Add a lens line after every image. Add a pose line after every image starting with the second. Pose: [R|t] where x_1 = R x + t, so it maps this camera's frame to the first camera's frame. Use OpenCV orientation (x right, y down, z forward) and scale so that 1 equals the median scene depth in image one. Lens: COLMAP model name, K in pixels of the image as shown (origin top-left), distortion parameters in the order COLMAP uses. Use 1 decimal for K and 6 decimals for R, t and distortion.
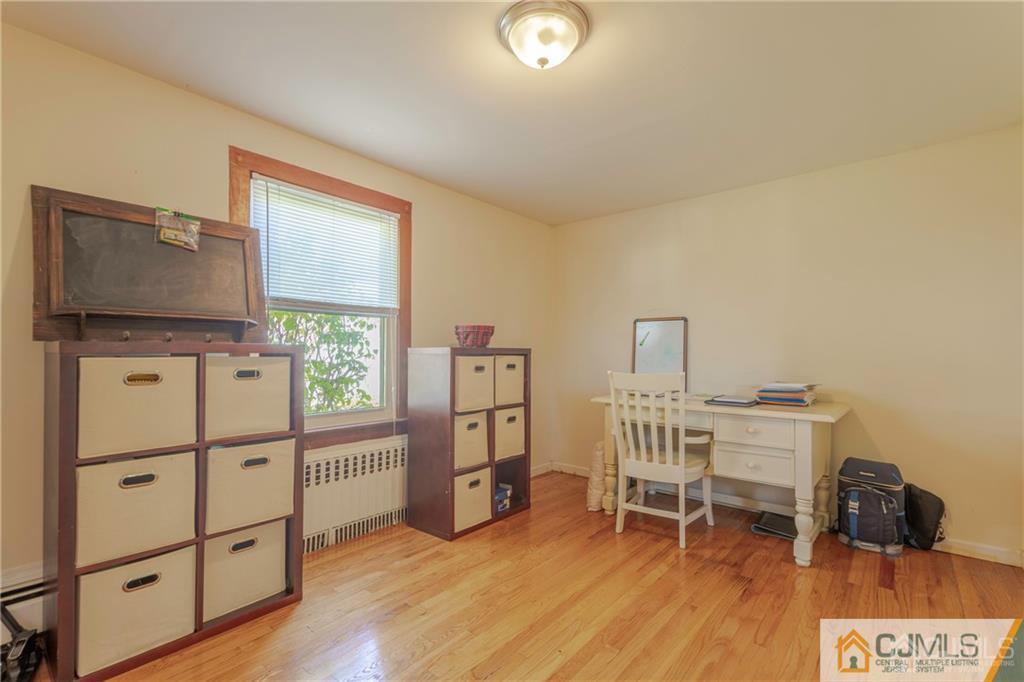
lens RADIAL K [[463.0, 0, 510.9], [0, 463.0, 347.7], [0, 0, 1]] dist [0.009830, -0.000163]
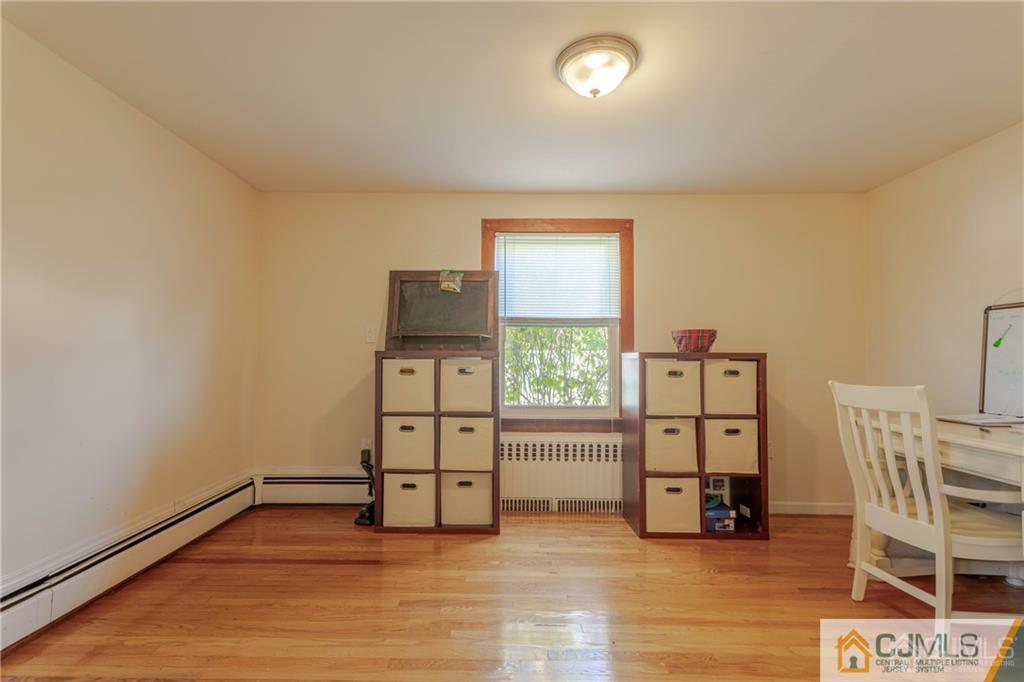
lens RADIAL K [[463.0, 0, 498.0], [0, 463.0, 345.1], [0, 0, 1]] dist [0.009830, -0.000163]
pose [[0.636366, -0.022610, -0.771056, 0.489172], [0.005327, 0.999675, -0.024918, 0.007351], [0.771369, 0.011750, 0.636280, 0.083645]]
